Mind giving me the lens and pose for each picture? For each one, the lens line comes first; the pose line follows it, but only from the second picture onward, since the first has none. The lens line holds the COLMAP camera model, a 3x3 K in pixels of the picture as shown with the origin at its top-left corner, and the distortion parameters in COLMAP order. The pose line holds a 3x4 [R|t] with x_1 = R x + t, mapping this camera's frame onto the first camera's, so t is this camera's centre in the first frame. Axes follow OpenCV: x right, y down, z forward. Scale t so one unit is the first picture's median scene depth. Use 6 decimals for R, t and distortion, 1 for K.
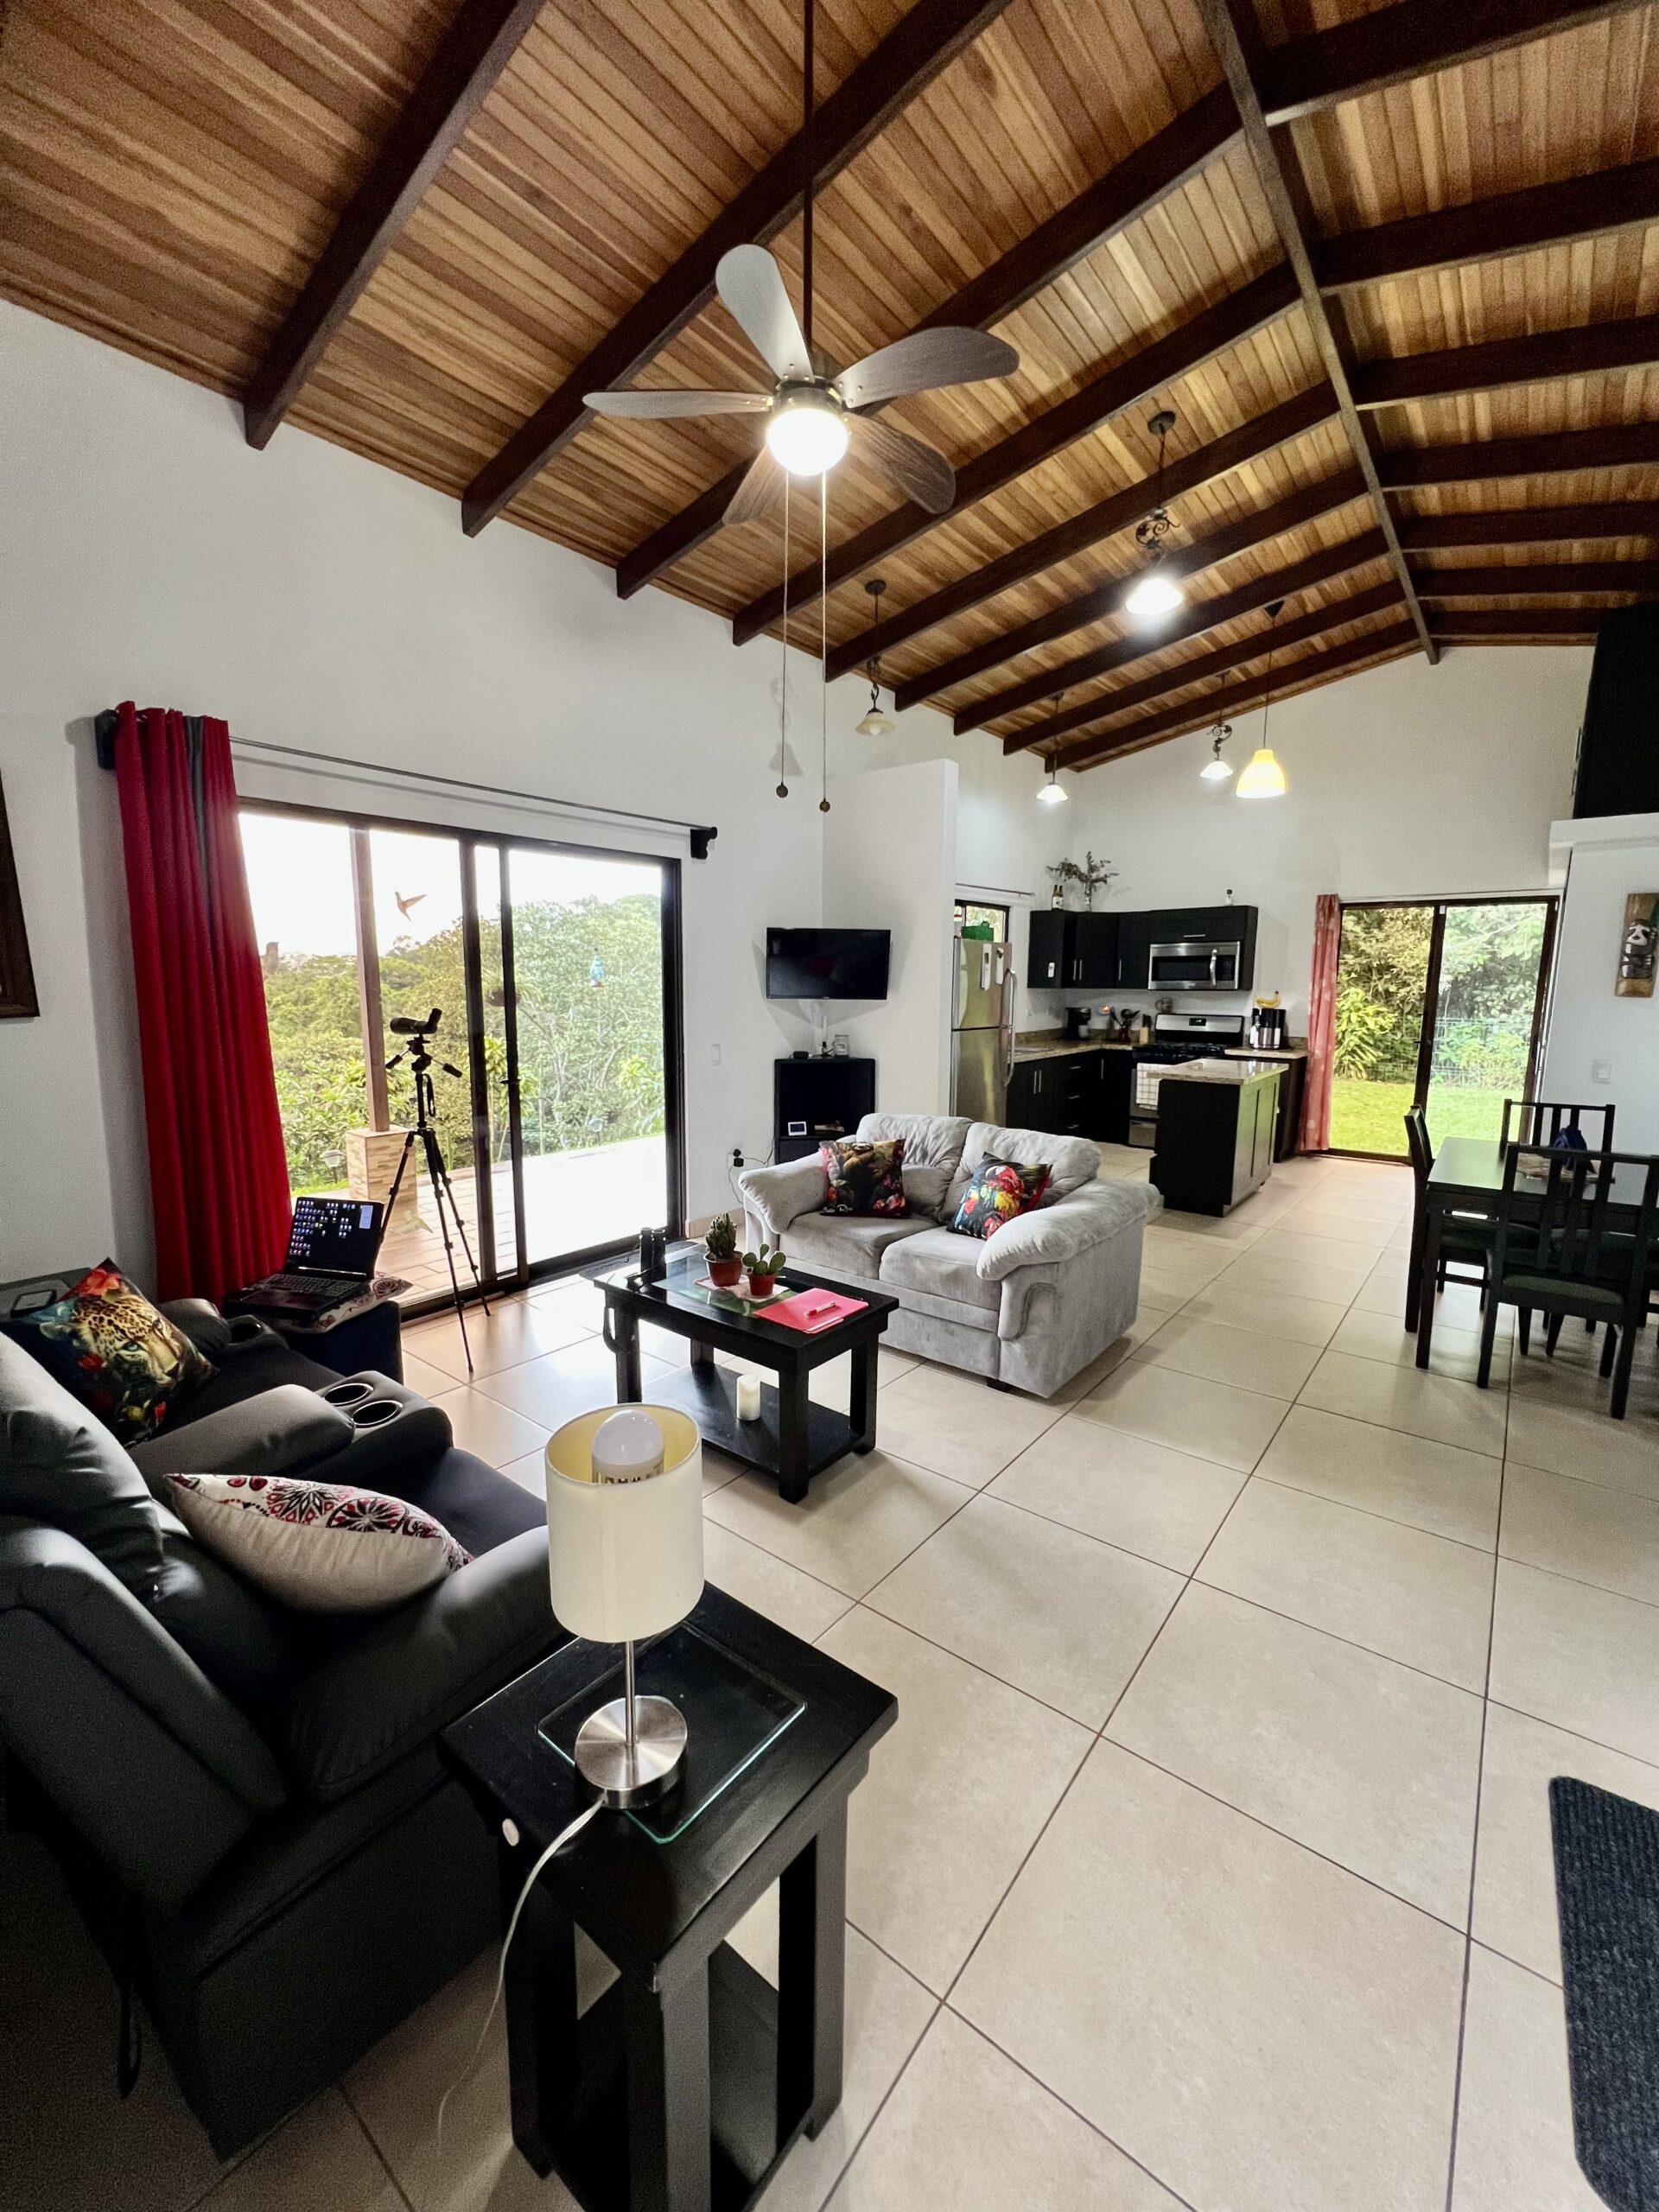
lens RADIAL K [[881.1, 0, 818.7], [0, 881.1, 1101.6], [0, 0, 1]] dist [-0.003373, -0.000233]
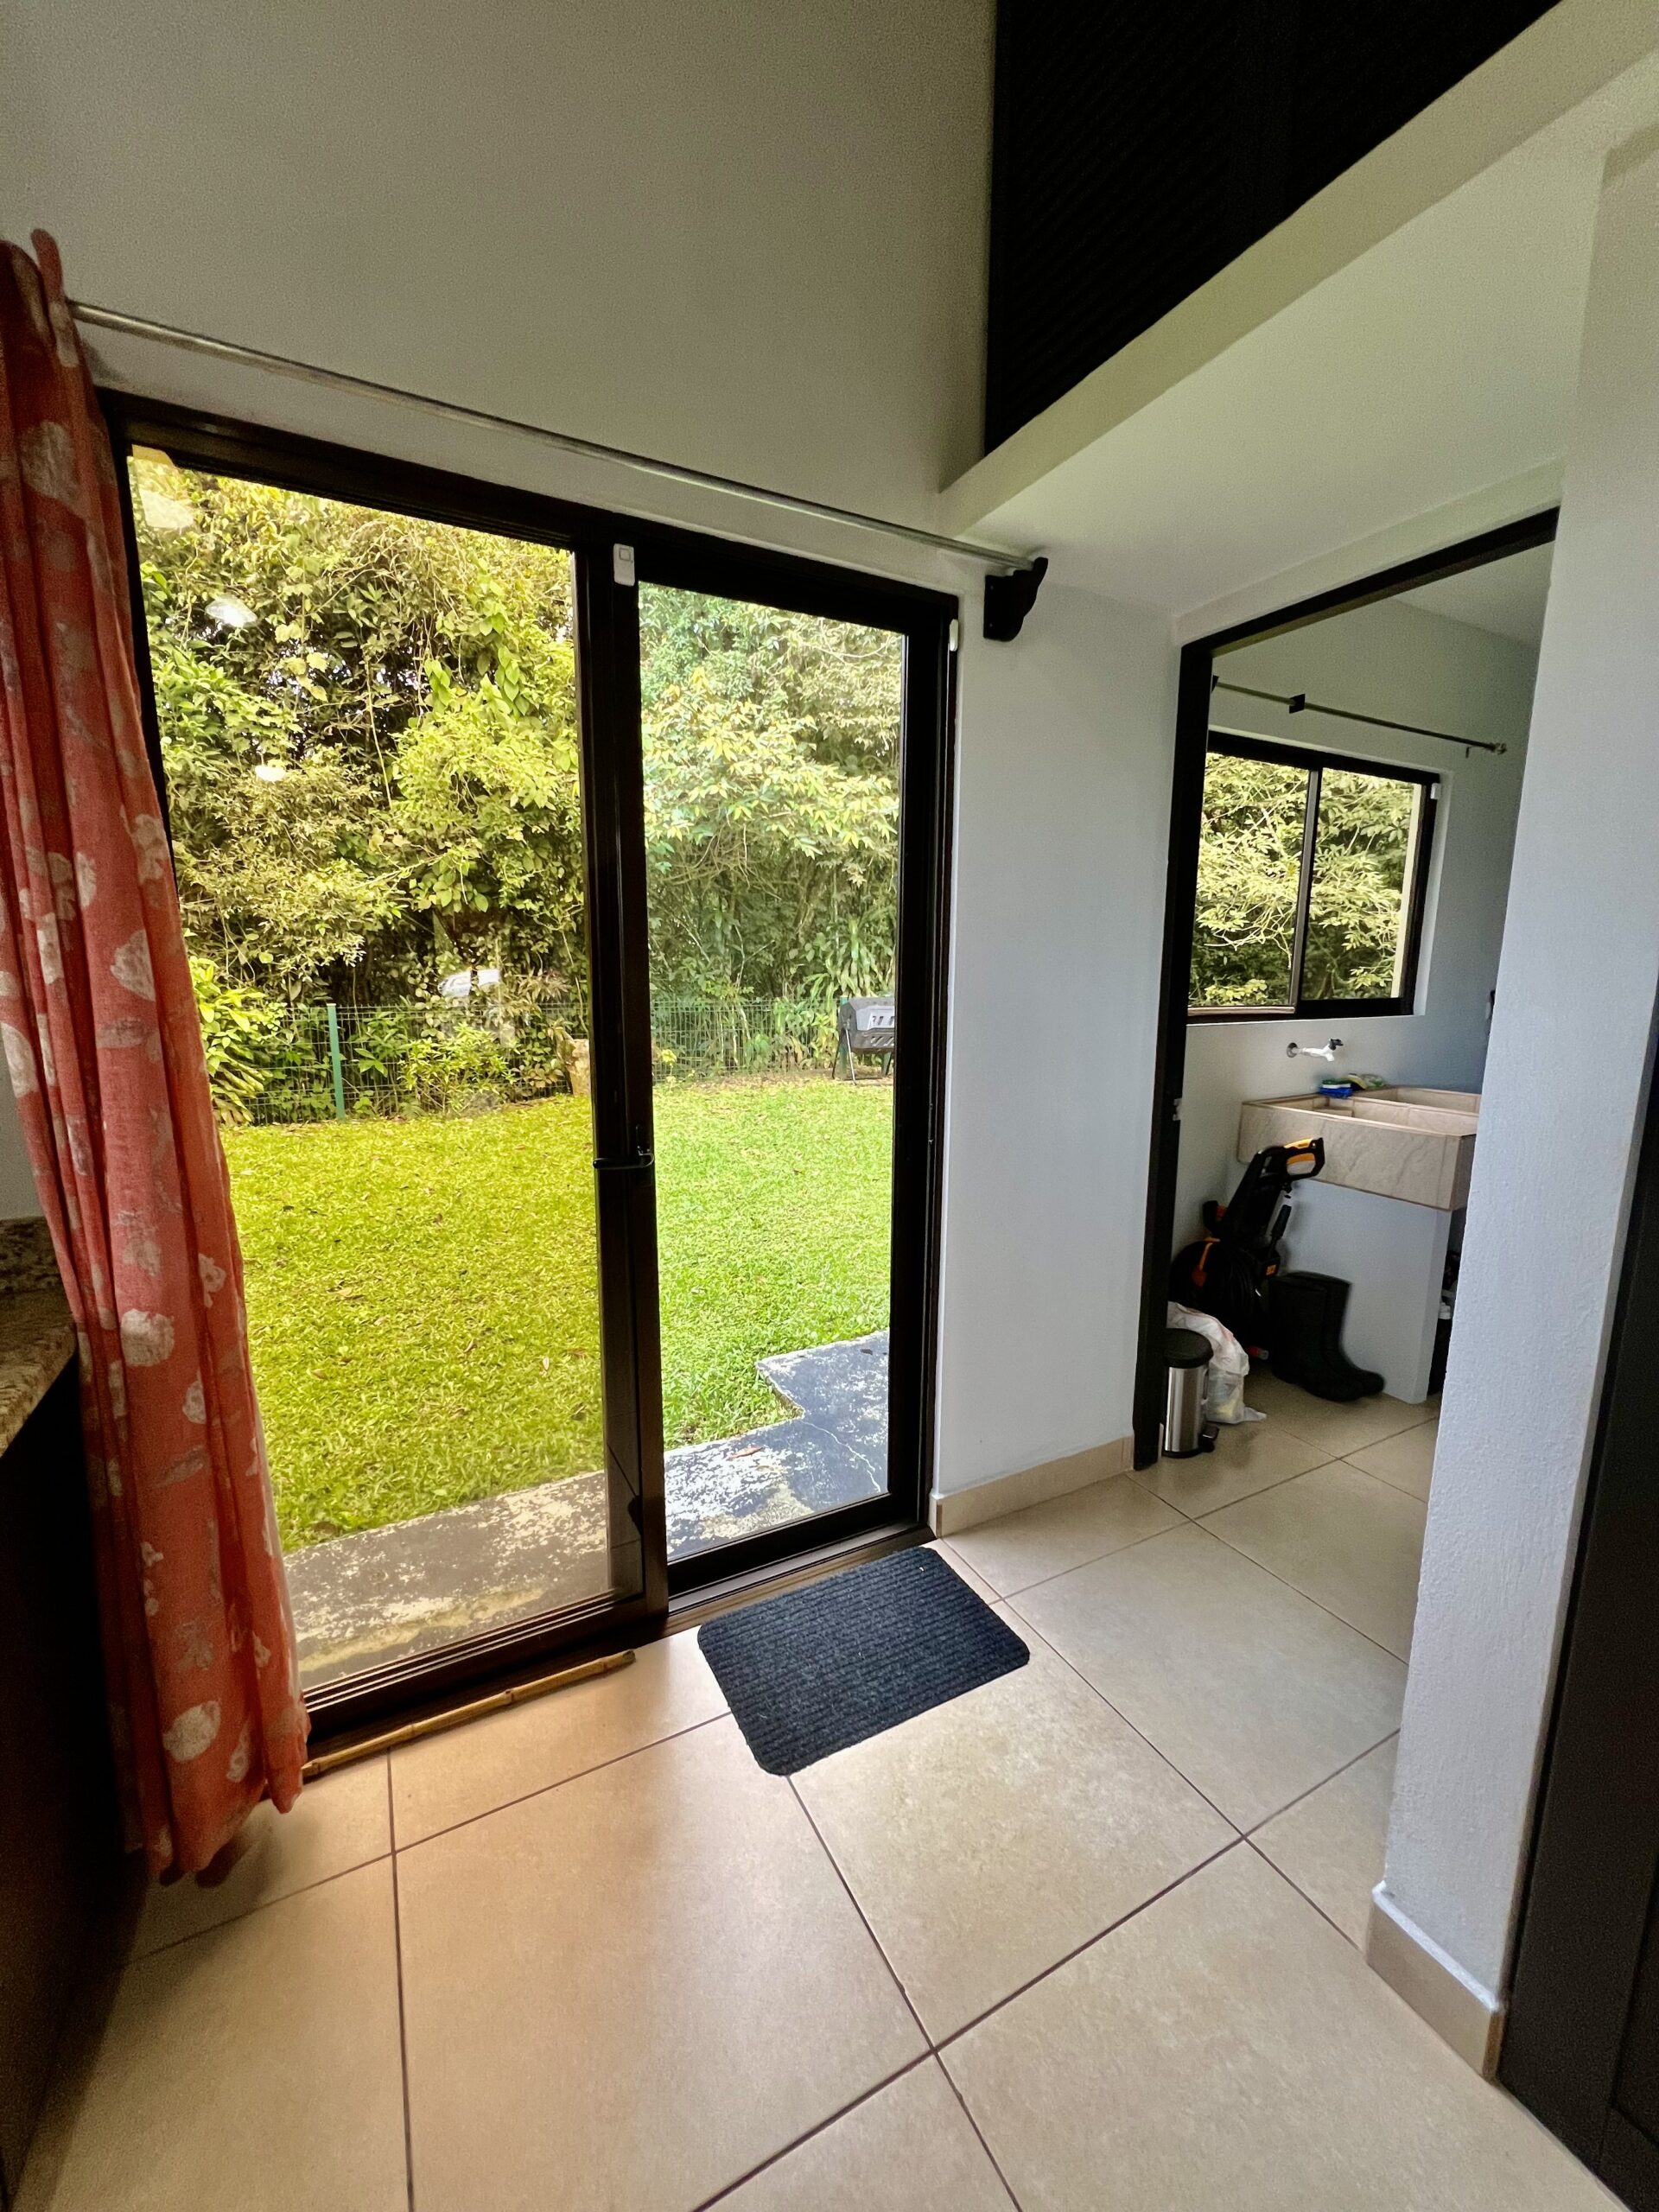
lens RADIAL K [[881.1, 0, 828.3], [0, 881.1, 1108.4], [0, 0, 1]] dist [-0.003373, -0.000233]
pose [[0.385506, -0.157004, 0.909249, 0.431899], [0.126970, 0.985069, 0.116263, -0.087811], [-0.913927, 0.070627, 0.399685, 0.742948]]
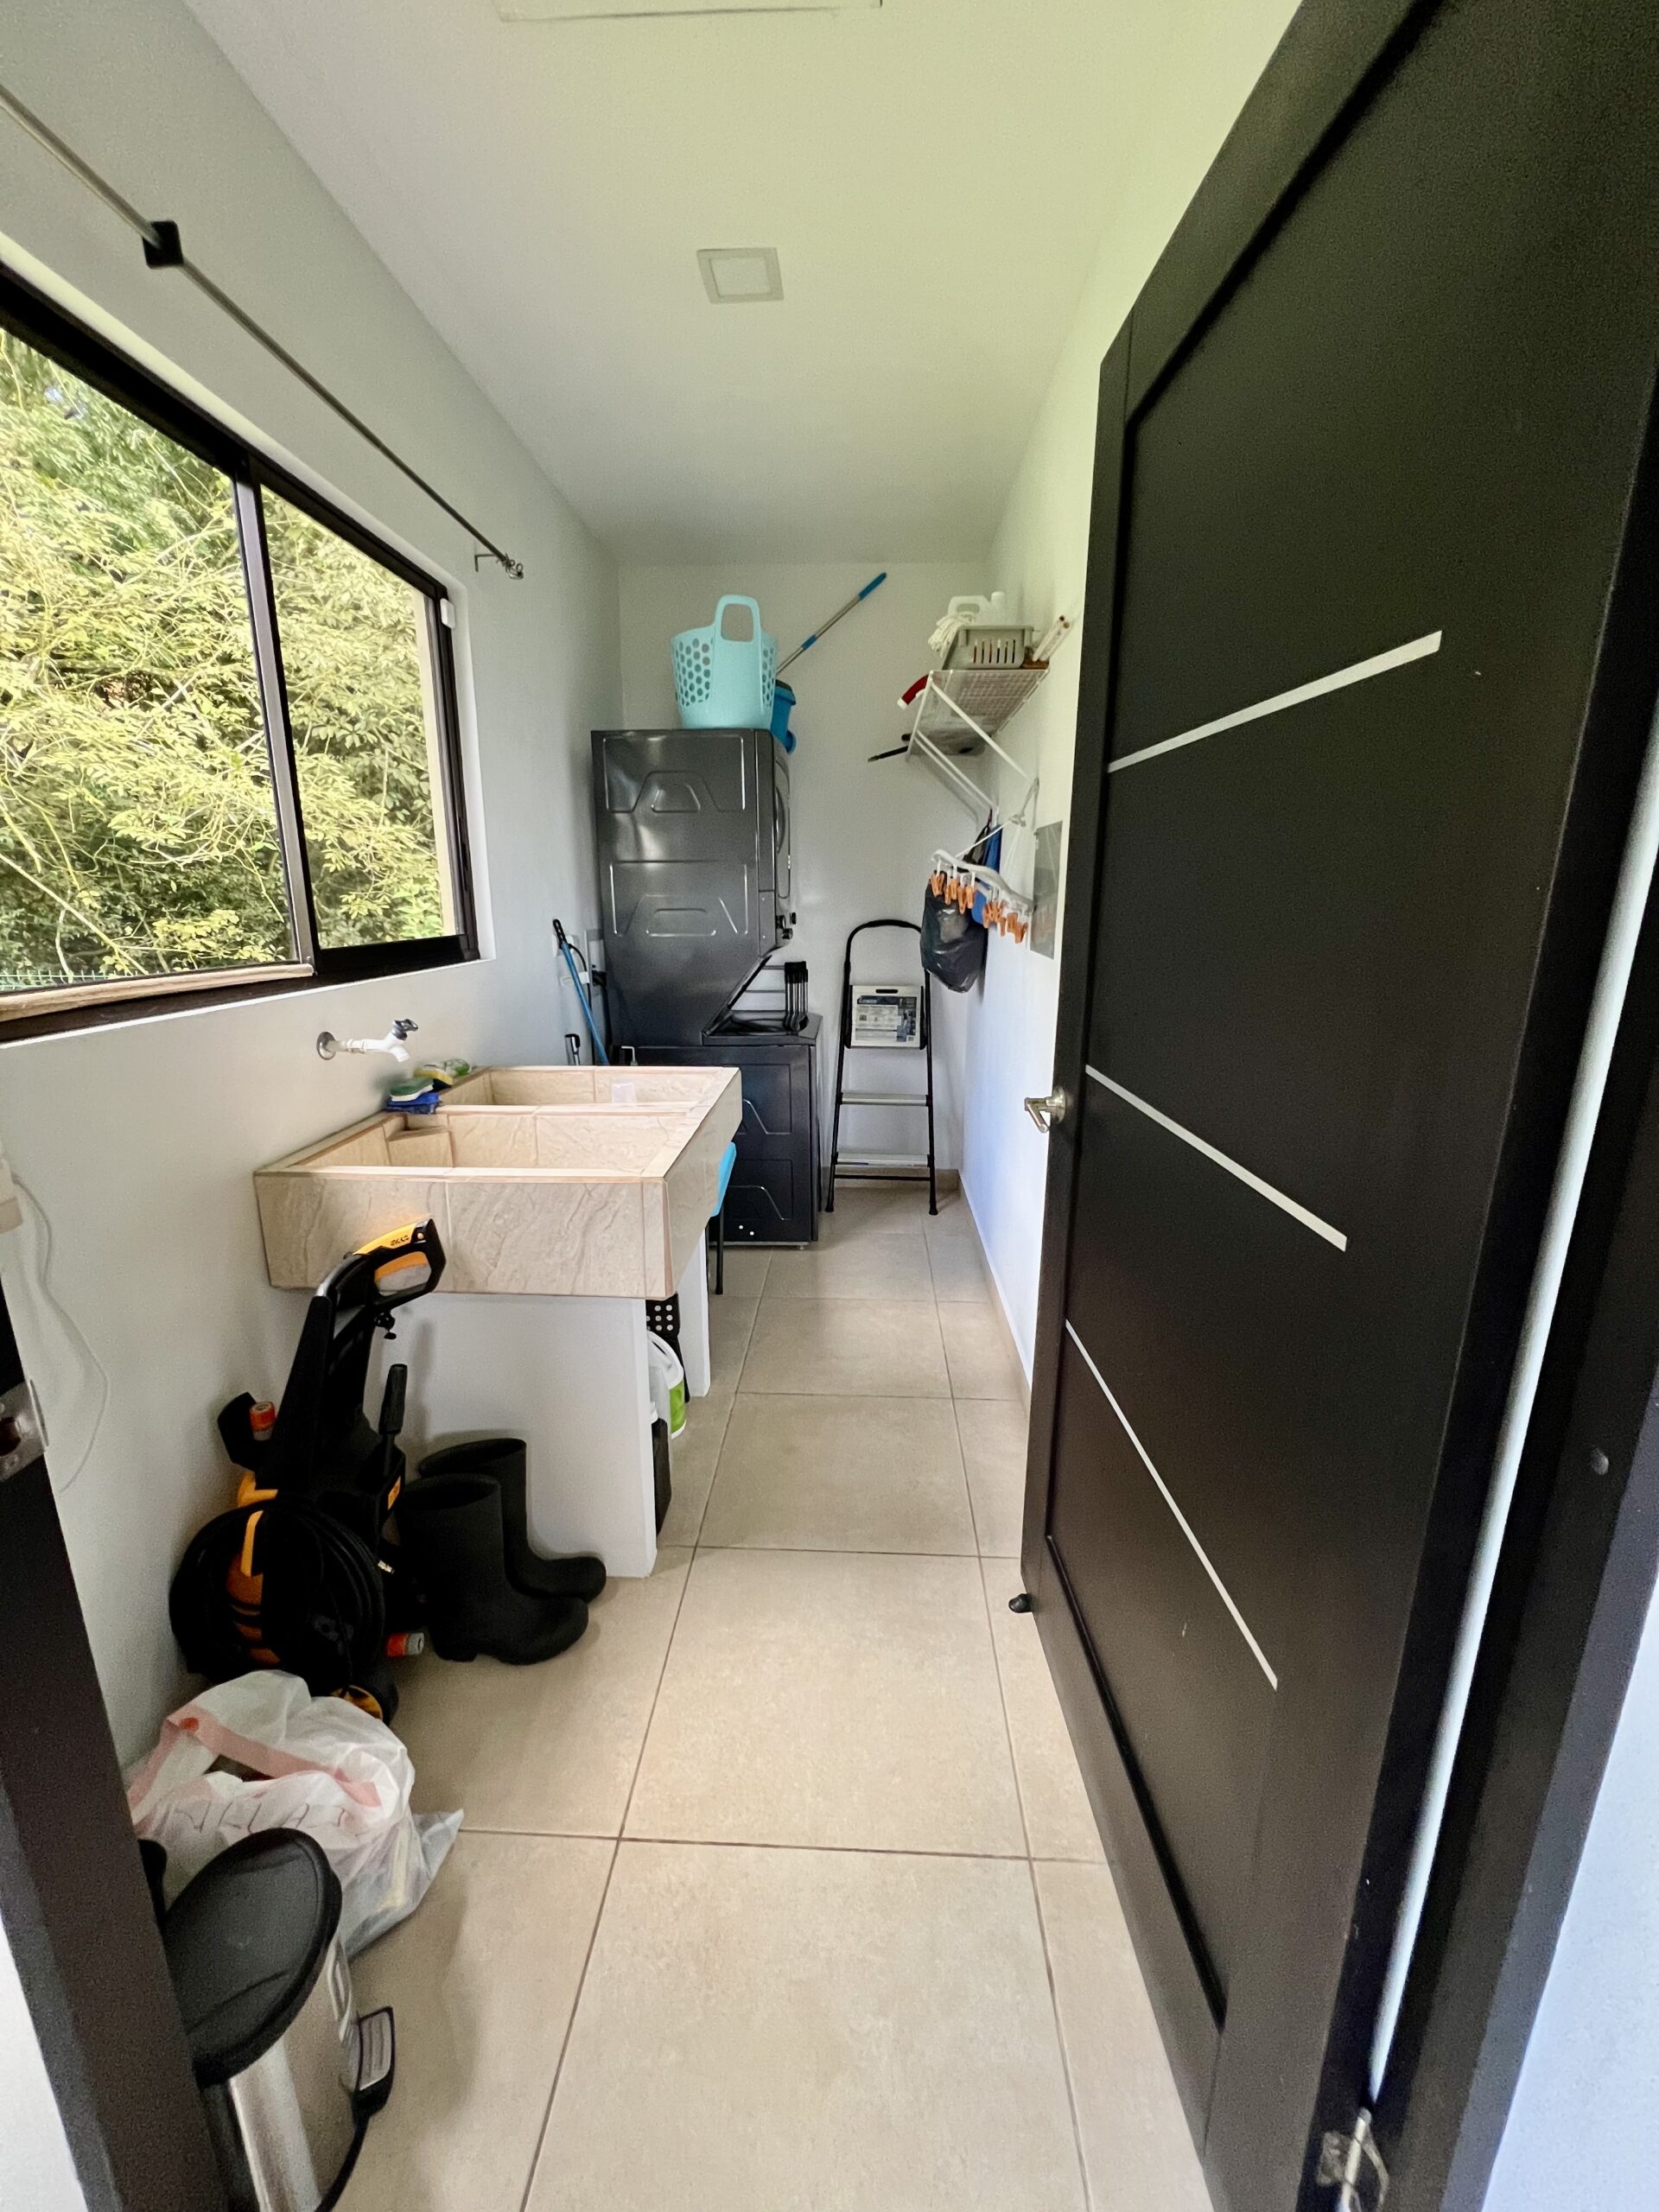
lens RADIAL K [[881.1, 0, 824.7], [0, 881.1, 1109.7], [0, 0, 1]] dist [-0.003373, -0.000233]
pose [[-0.598091, -0.199876, 0.776103, 0.641726], [0.105664, 0.940280, 0.323586, -0.081927], [-0.794432, 0.275540, -0.541254, 0.731745]]
